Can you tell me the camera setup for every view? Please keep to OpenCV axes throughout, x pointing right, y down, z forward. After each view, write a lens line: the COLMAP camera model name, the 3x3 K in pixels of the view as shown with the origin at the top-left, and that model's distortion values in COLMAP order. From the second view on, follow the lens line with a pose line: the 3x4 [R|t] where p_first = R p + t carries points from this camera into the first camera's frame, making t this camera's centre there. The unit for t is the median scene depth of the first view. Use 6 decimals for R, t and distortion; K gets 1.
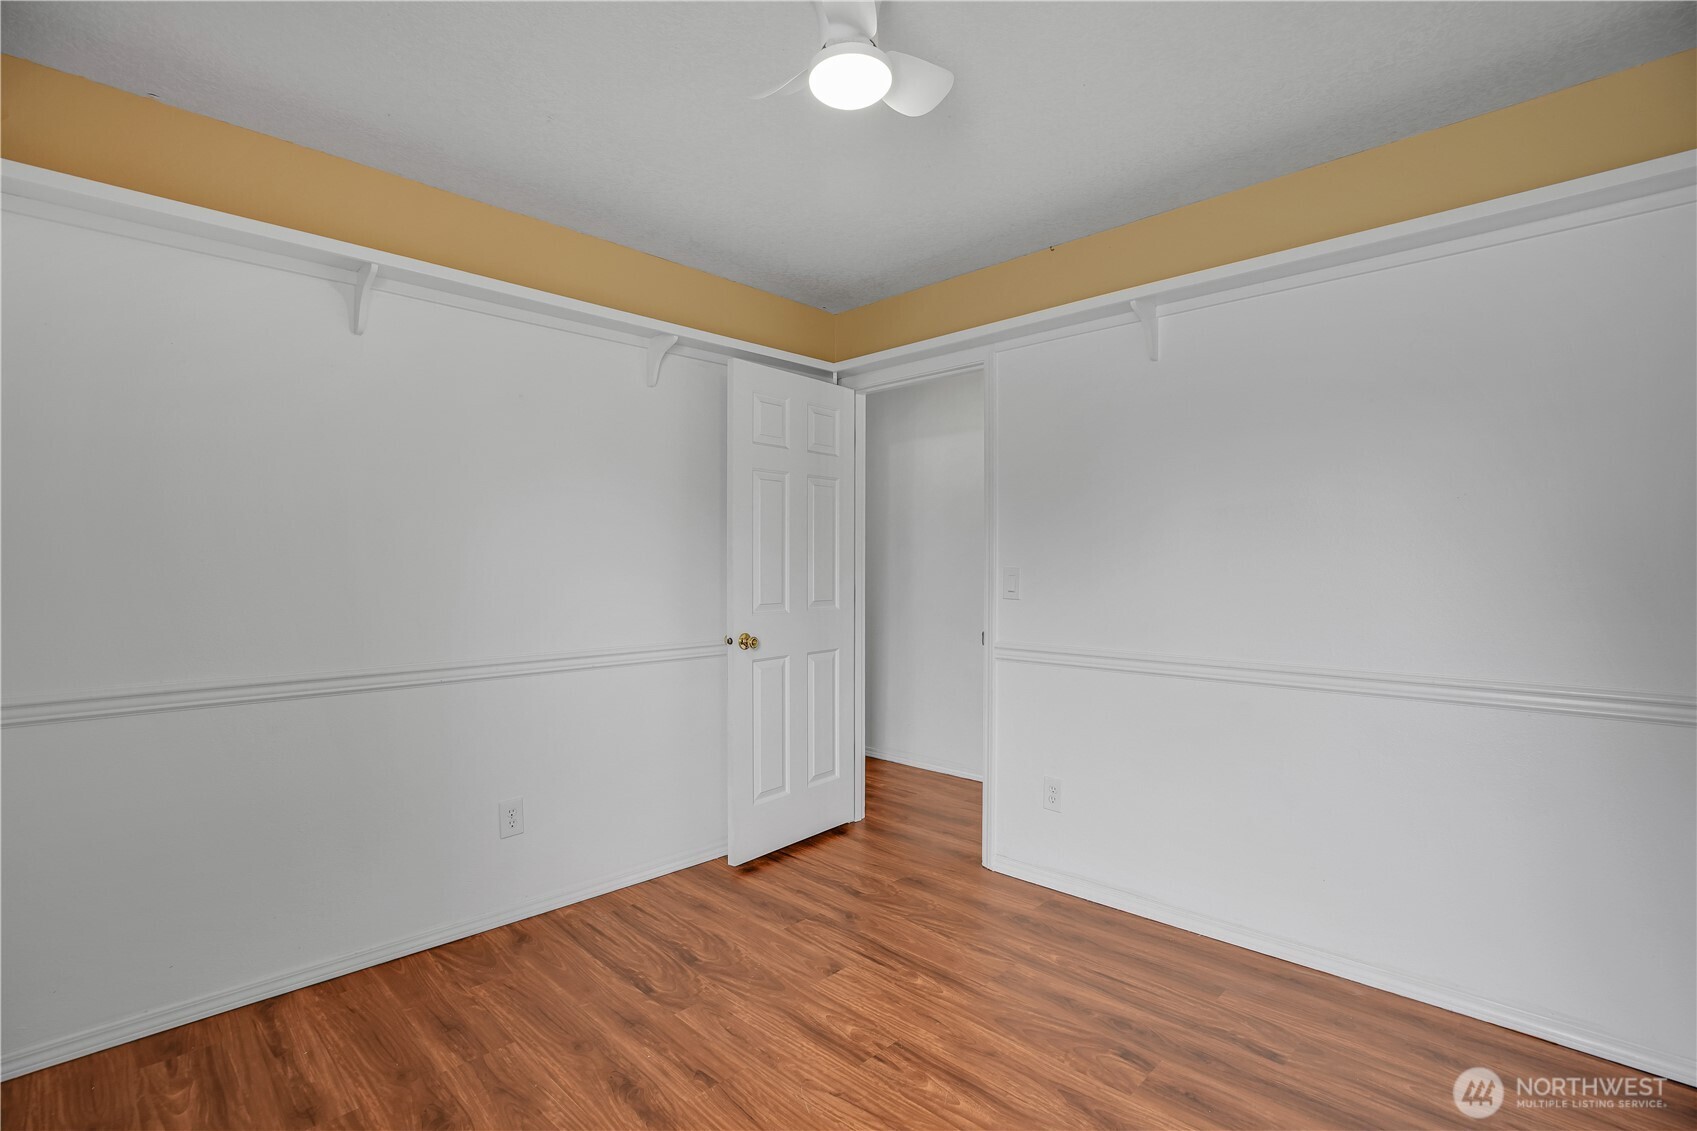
lens RADIAL K [[787.7, 0, 836.9], [0, 787.7, 563.3], [0, 0, 1]] dist [-0.032513, 0.004577]
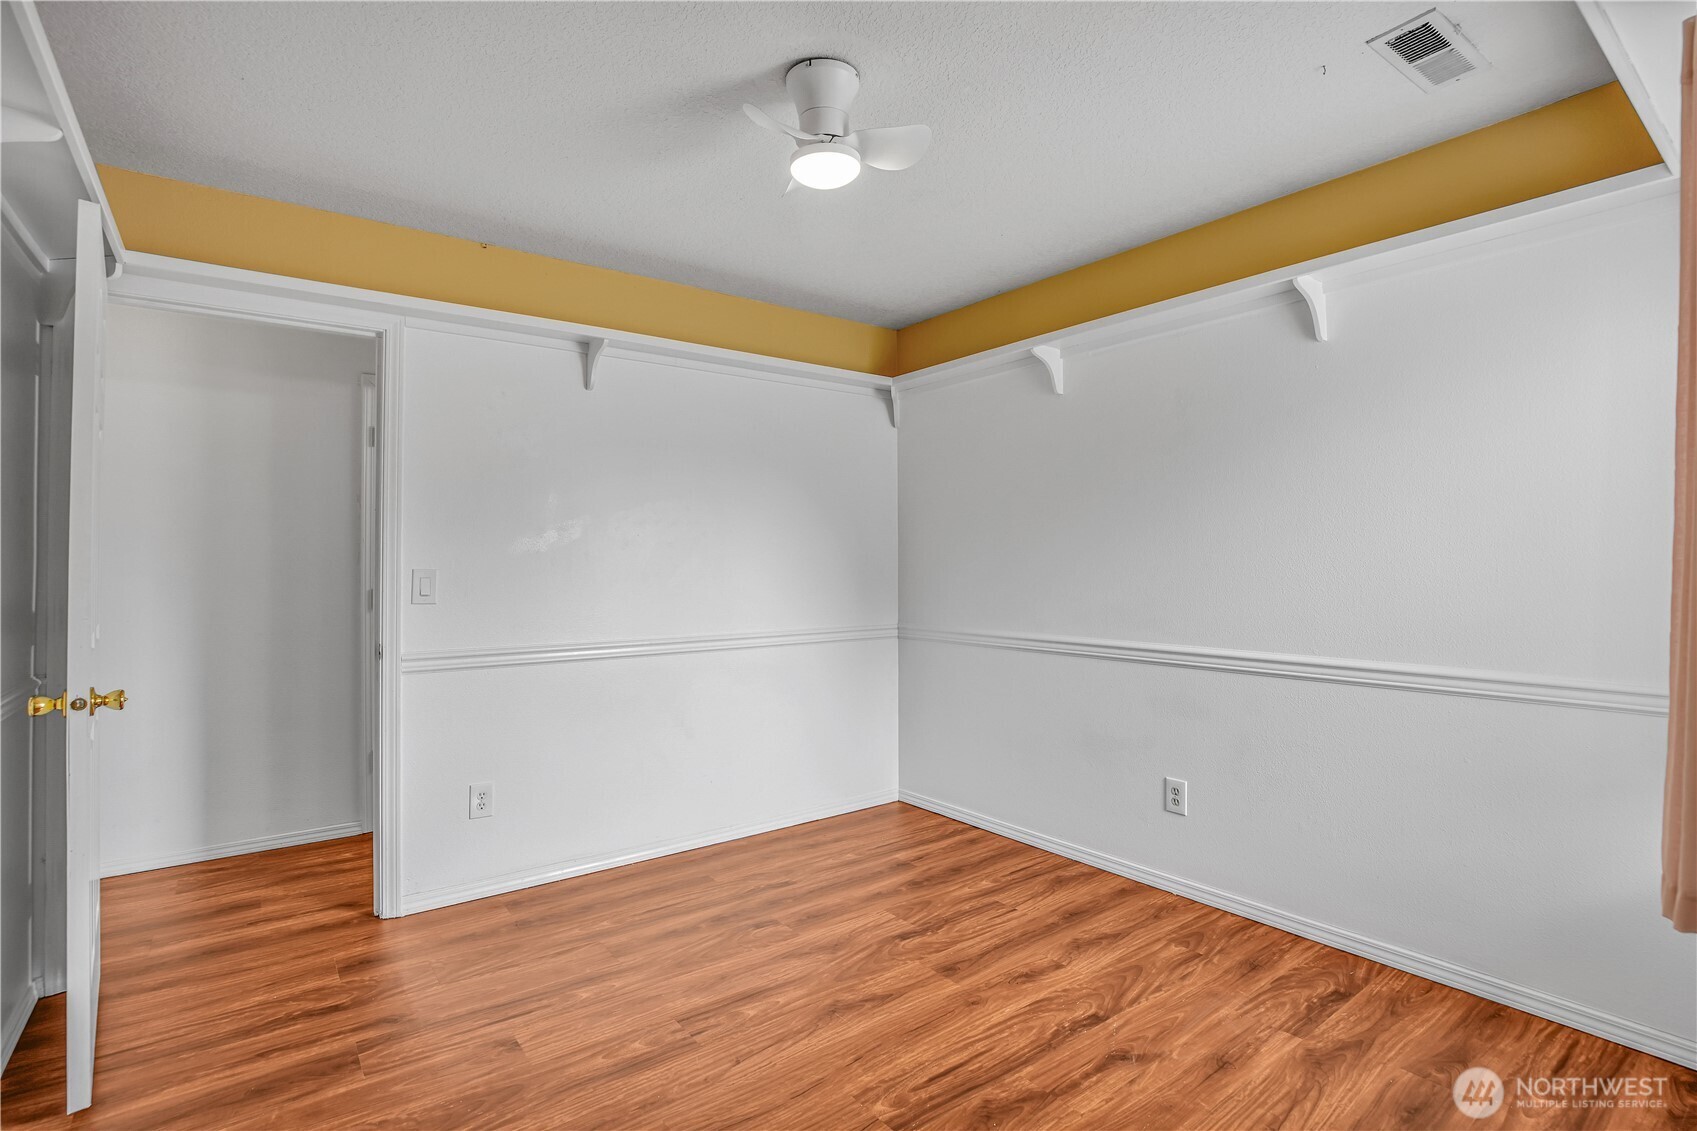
lens RADIAL K [[787.7, 0, 834.1], [0, 787.7, 566.6], [0, 0, 1]] dist [-0.032513, 0.004577]
pose [[0.163589, -0.002440, 0.986525, -0.838316], [-0.002624, 0.999992, 0.002908, 0.000417], [-0.986525, -0.003064, 0.163582, 0.566989]]
